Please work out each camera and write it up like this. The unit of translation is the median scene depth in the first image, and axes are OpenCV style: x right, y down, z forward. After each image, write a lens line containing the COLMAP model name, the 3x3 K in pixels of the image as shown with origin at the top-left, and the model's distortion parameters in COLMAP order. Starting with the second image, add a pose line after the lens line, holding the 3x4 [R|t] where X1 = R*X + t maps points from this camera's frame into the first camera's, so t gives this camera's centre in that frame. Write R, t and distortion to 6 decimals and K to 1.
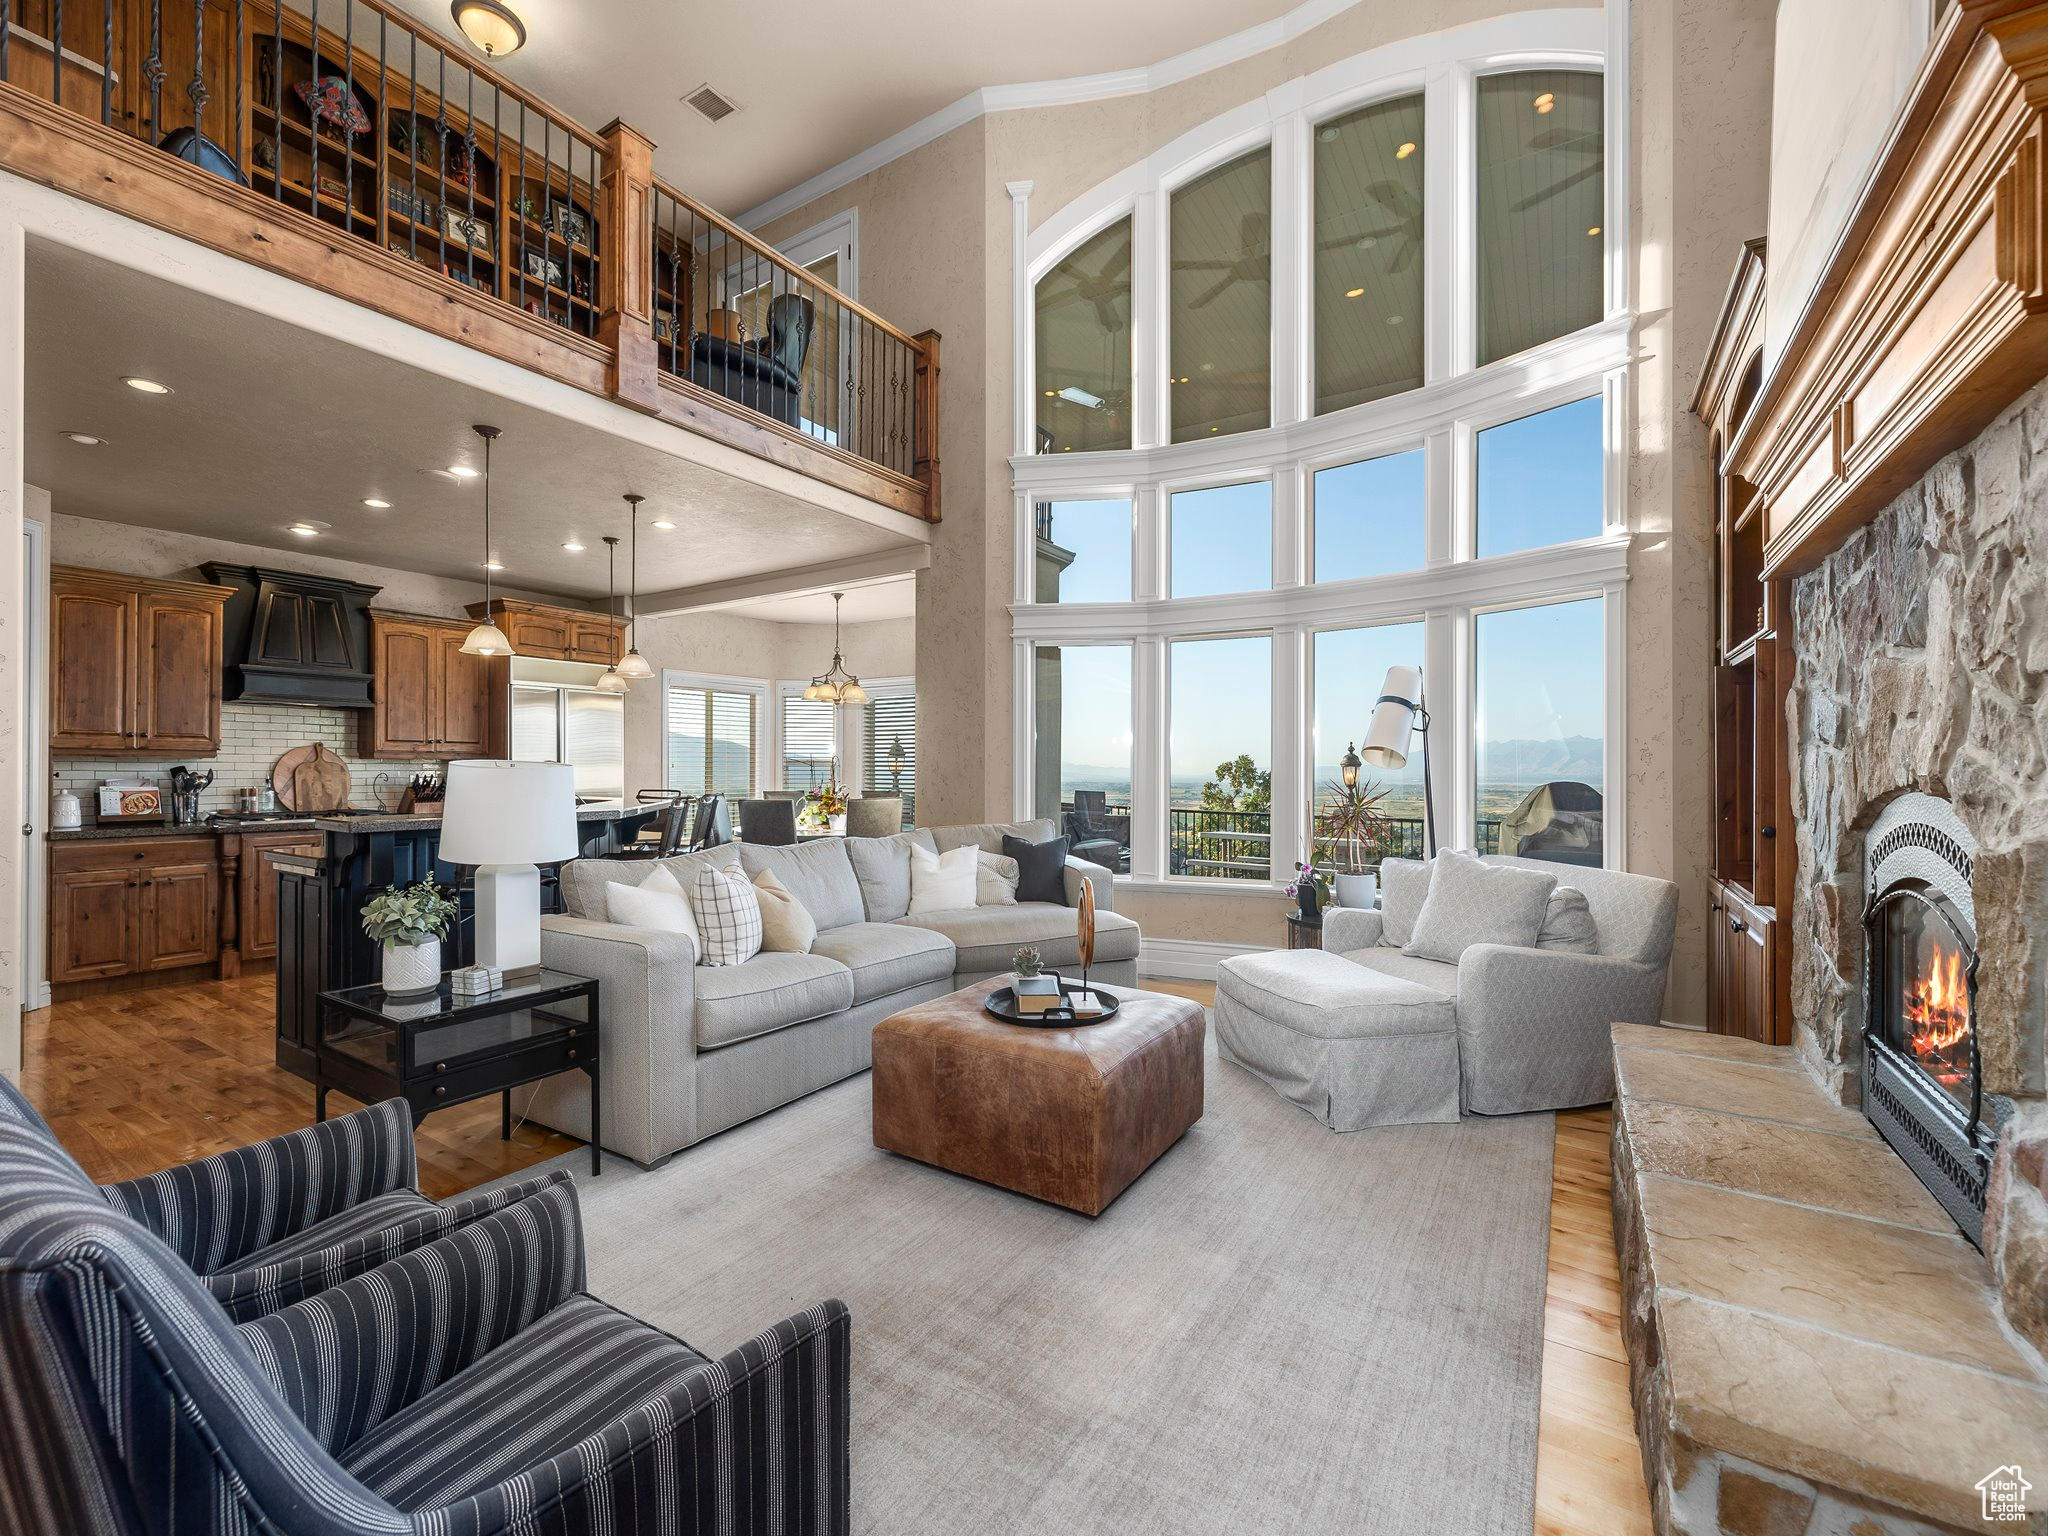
lens RADIAL K [[869.0, 0, 1021.5], [0, 869.0, 764.4], [0, 0, 1]] dist [-0.002488, -0.000226]
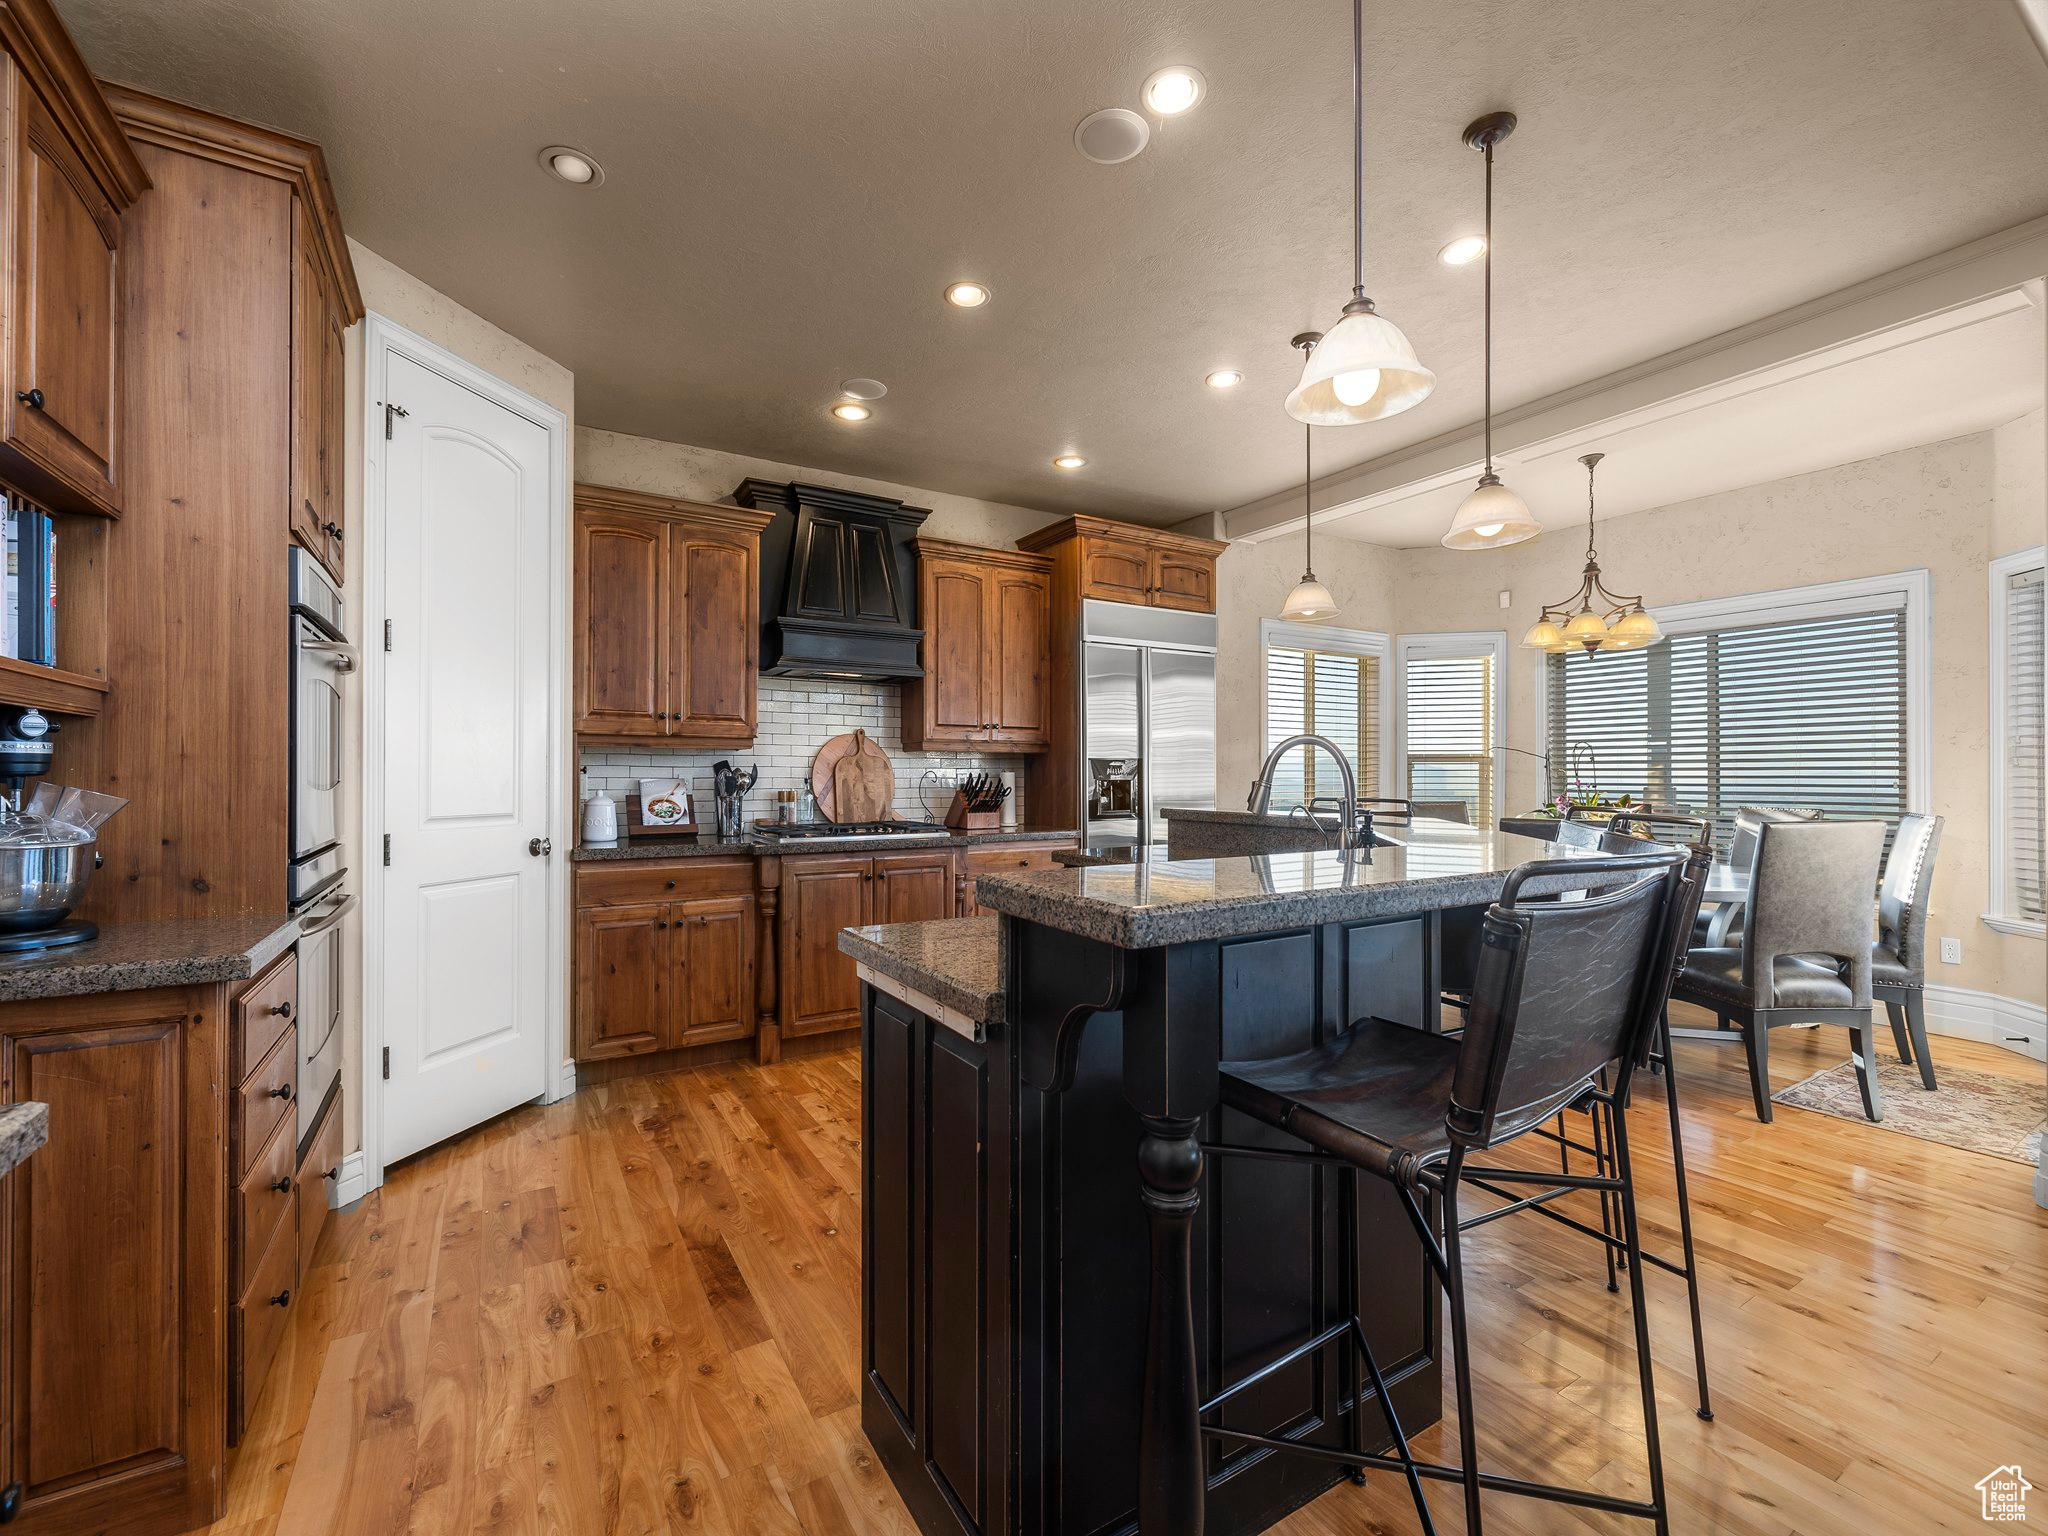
lens RADIAL K [[869.0, 0, 1015.2], [0, 869.0, 769.8], [0, 0, 1]] dist [-0.002488, -0.000226]
pose [[0.898341, -0.003373, -0.439285, -0.421848], [0.002636, 0.999994, -0.002289, 0.012839], [0.439290, 0.000899, 0.898345, 0.453423]]
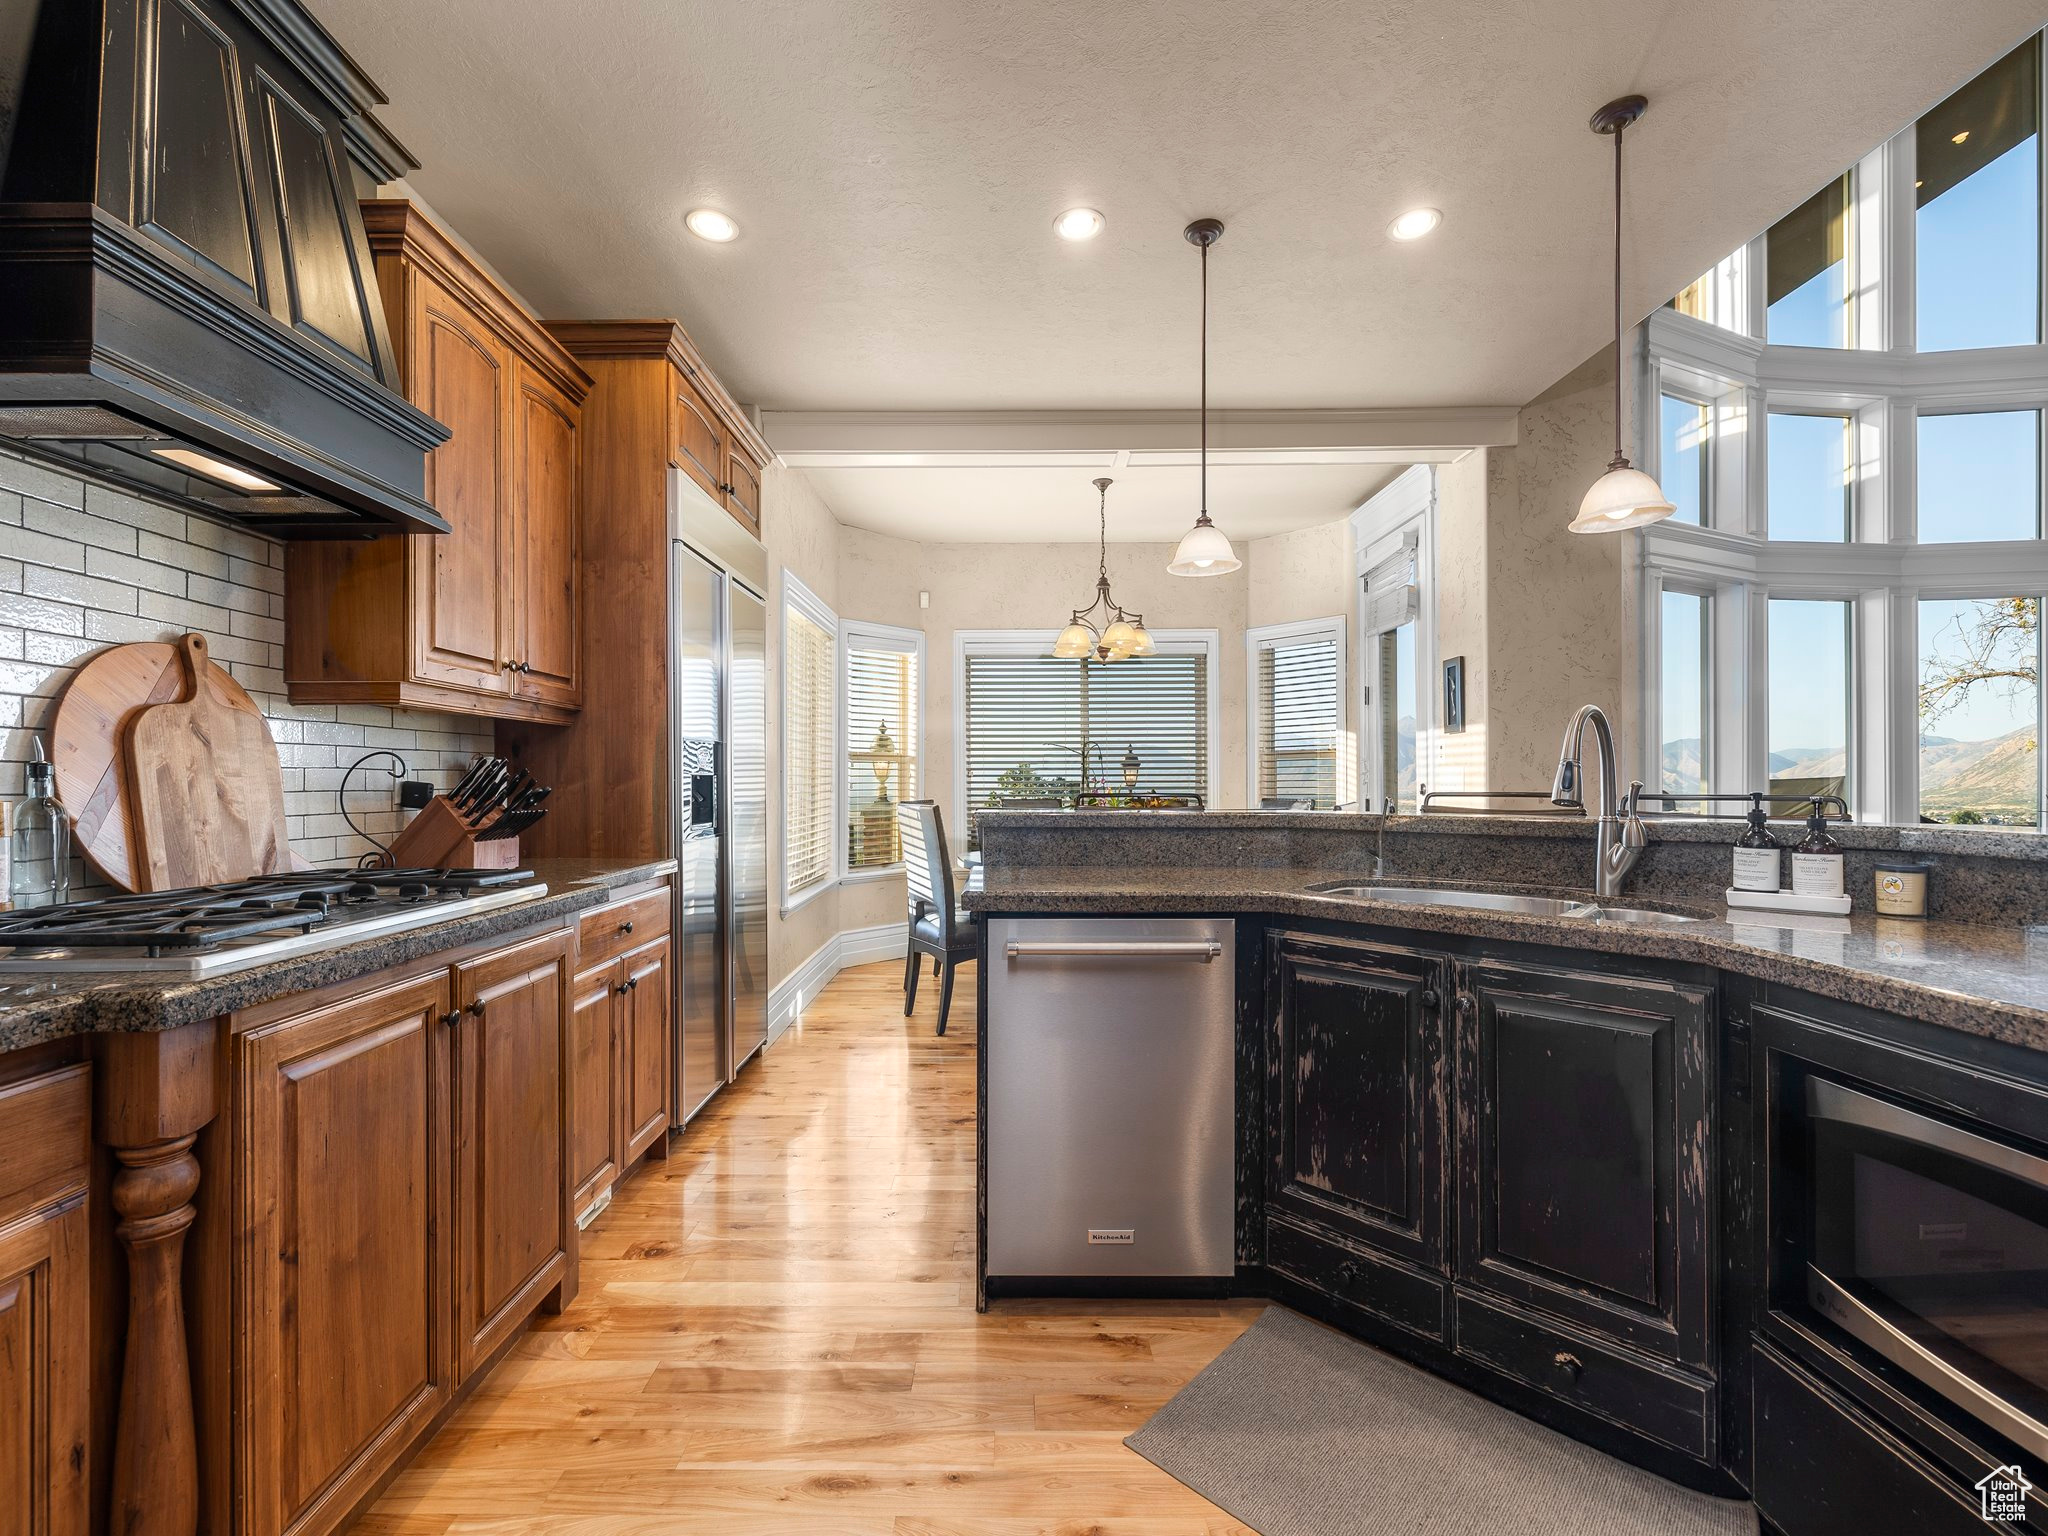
lens RADIAL K [[869.0, 0, 1014.5], [0, 869.0, 774.7], [0, 0, 1]] dist [-0.002488, -0.000226]
pose [[0.833626, 0.000007, 0.552329, -0.852846], [0.002665, 0.999988, -0.004035, 0.024135], [-0.552323, 0.004836, 0.833616, 0.720550]]
